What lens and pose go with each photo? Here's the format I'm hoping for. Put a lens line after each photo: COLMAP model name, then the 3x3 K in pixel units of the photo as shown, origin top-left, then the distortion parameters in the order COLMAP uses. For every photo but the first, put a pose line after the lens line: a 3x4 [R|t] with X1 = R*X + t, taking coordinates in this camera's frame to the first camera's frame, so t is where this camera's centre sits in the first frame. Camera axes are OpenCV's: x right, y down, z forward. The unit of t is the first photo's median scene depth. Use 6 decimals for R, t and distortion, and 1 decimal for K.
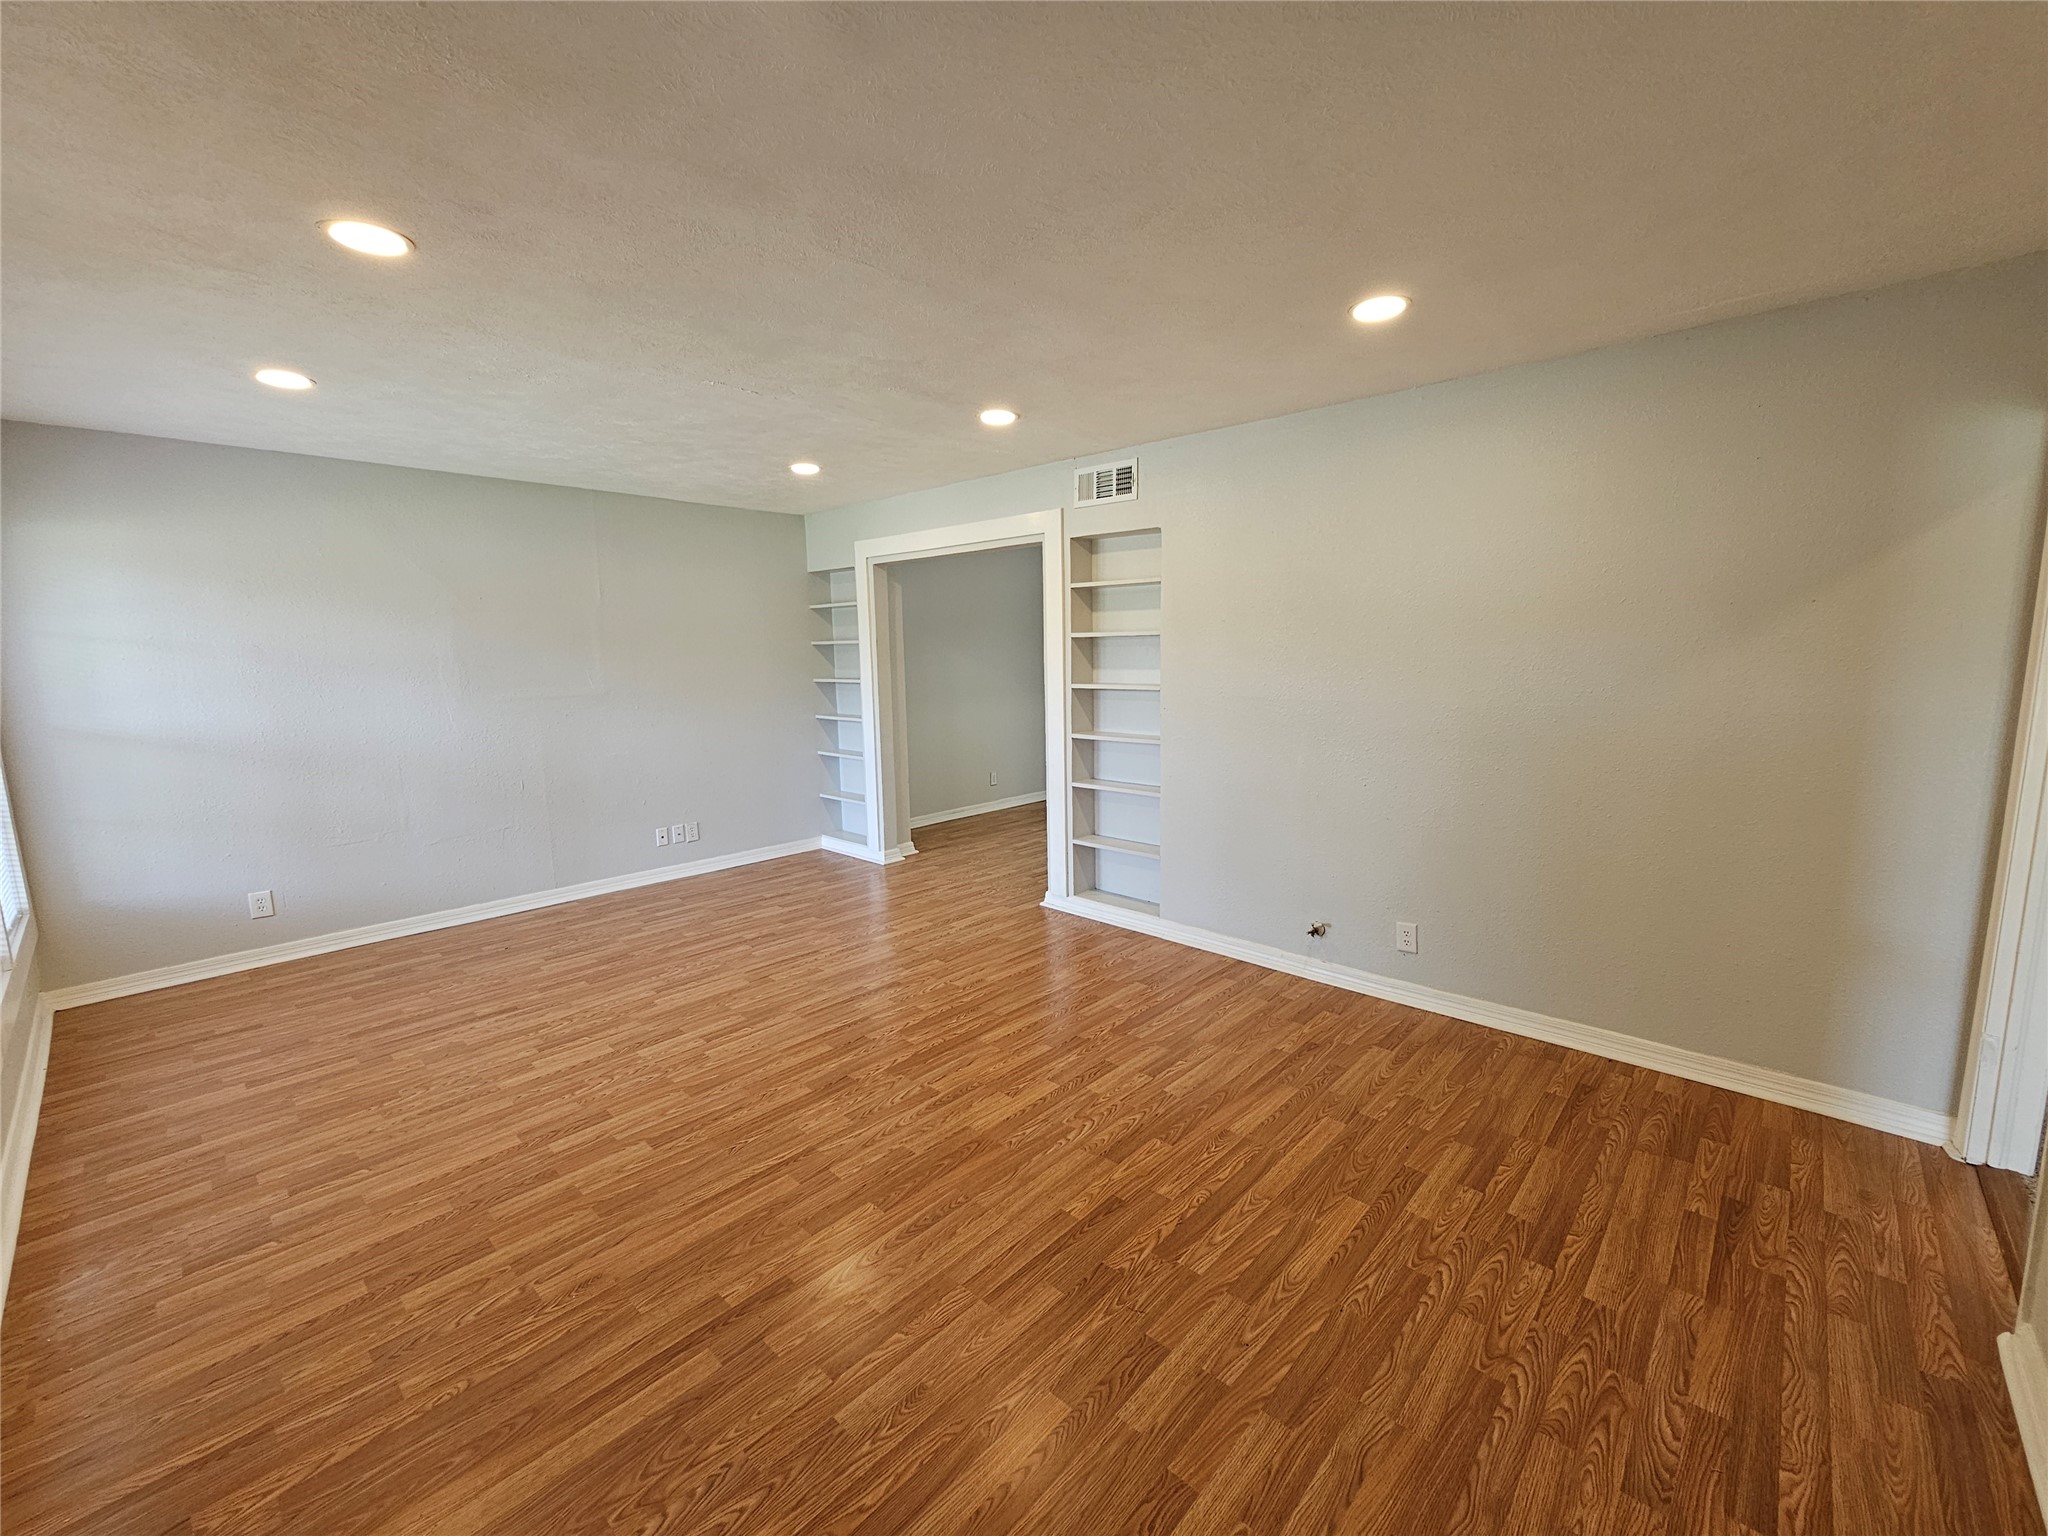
lens RADIAL K [[838.3, 0, 1021.4], [0, 838.3, 751.6], [0, 0, 1]] dist [-0.001543, -0.000023]
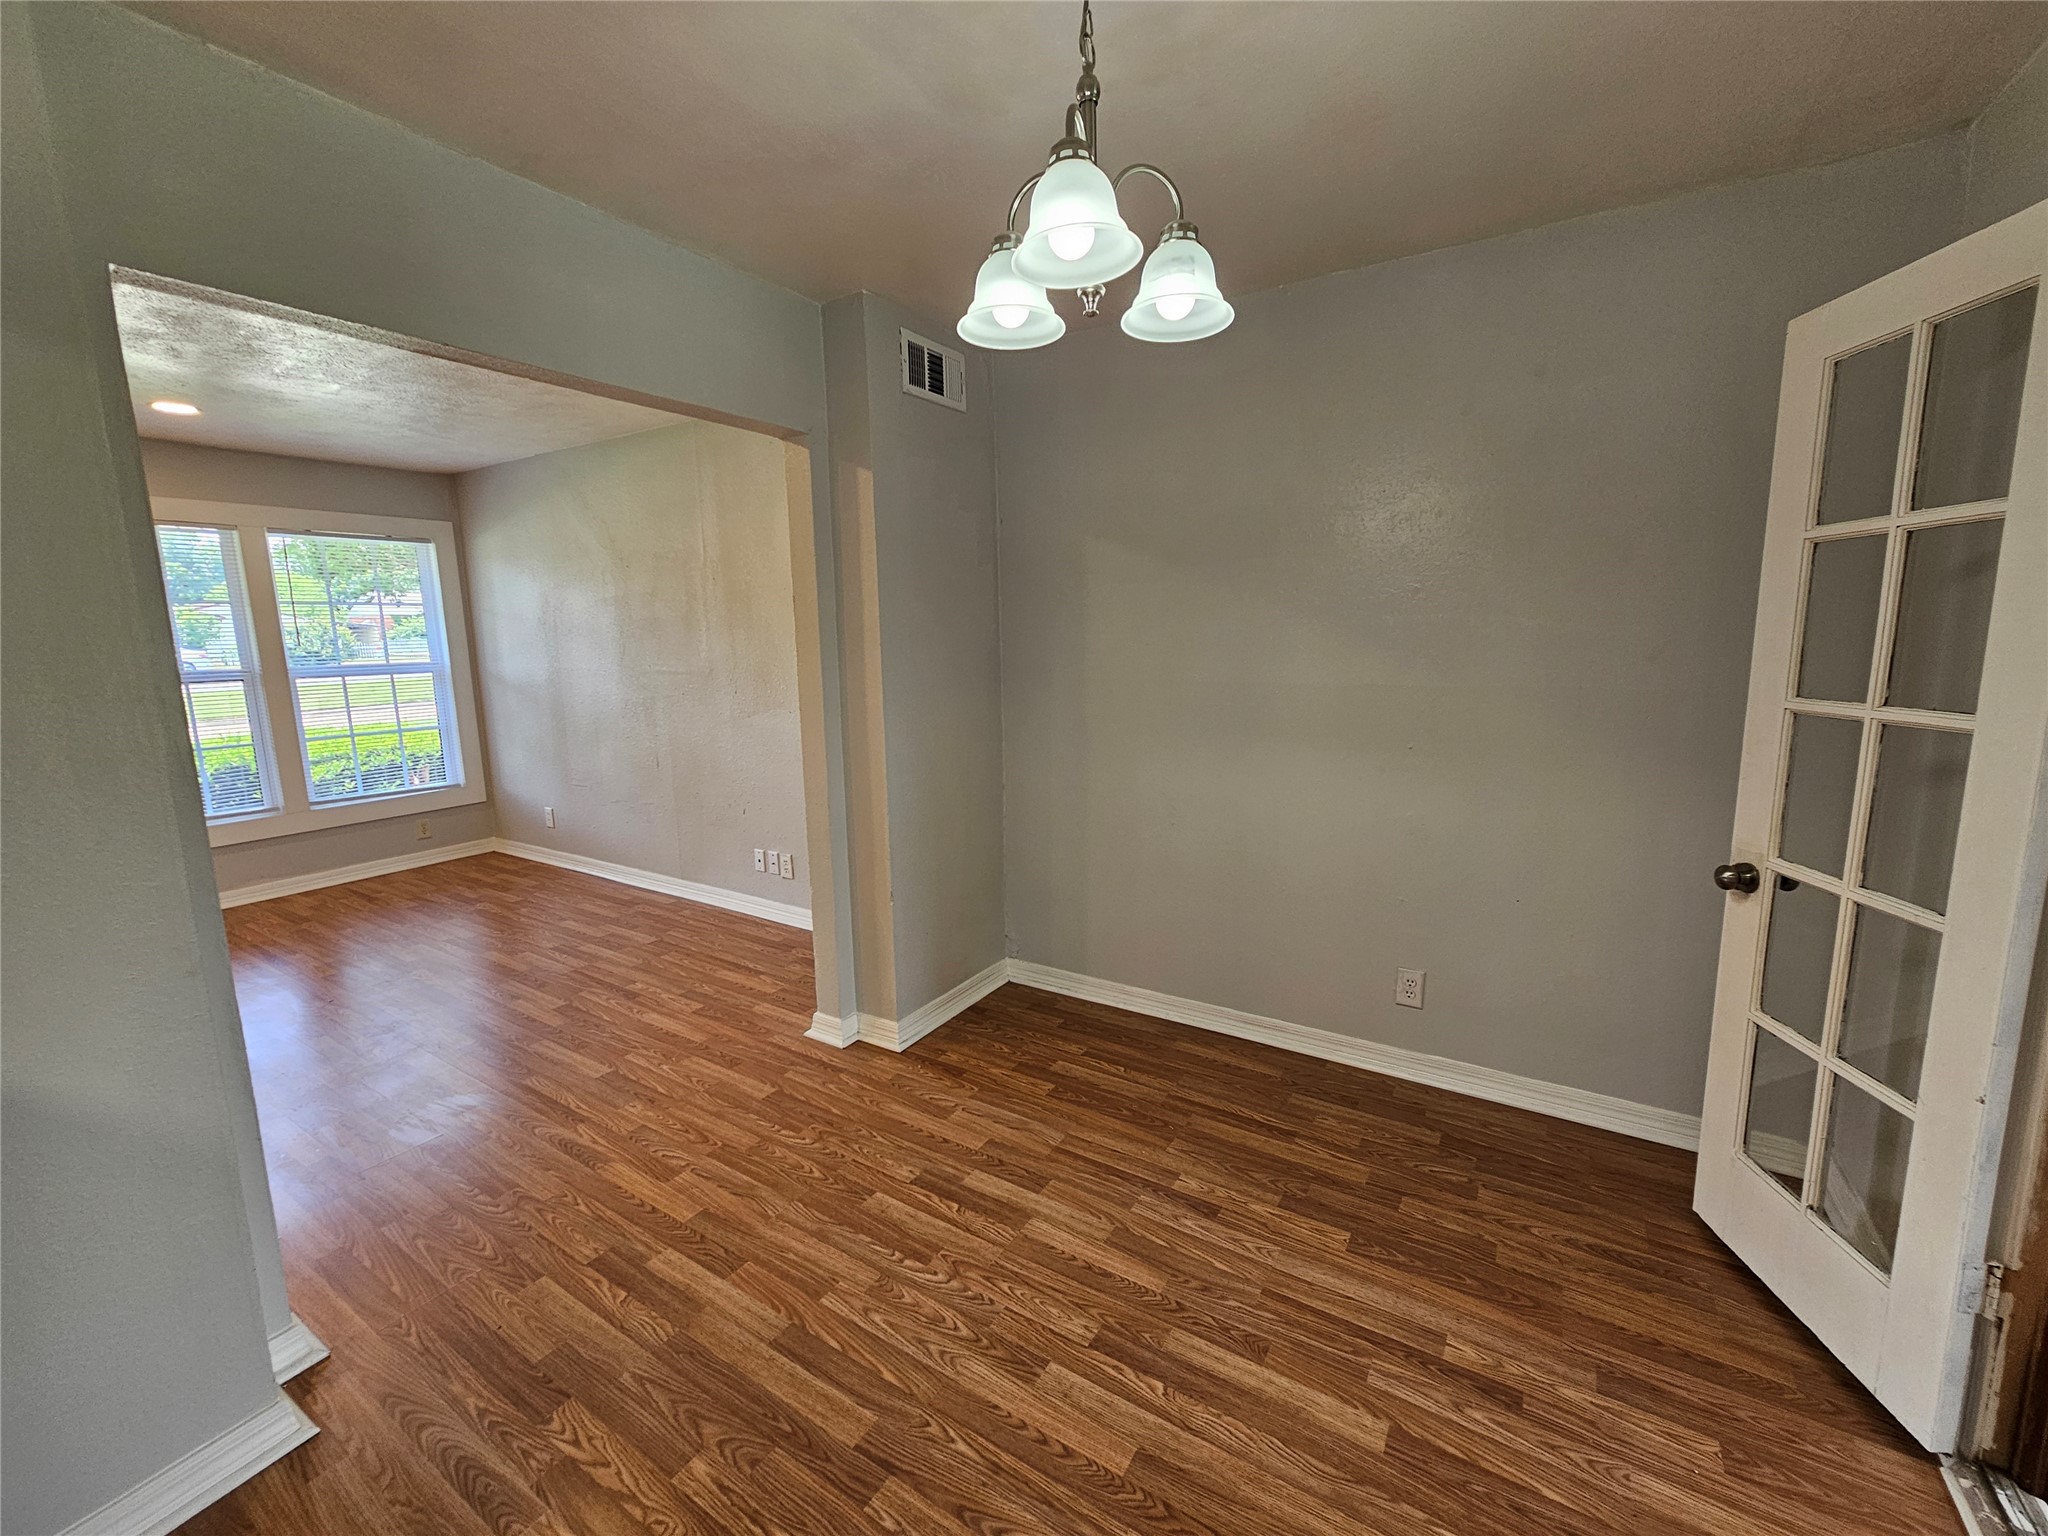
lens RADIAL K [[838.3, 0, 1004.6], [0, 838.3, 769.6], [0, 0, 1]] dist [-0.001543, -0.000023]
pose [[0.200788, 0.171535, -0.964500, 0.360778], [-0.113847, 0.981965, 0.150941, -0.127620], [0.972997, 0.079498, 0.216696, 1.110829]]
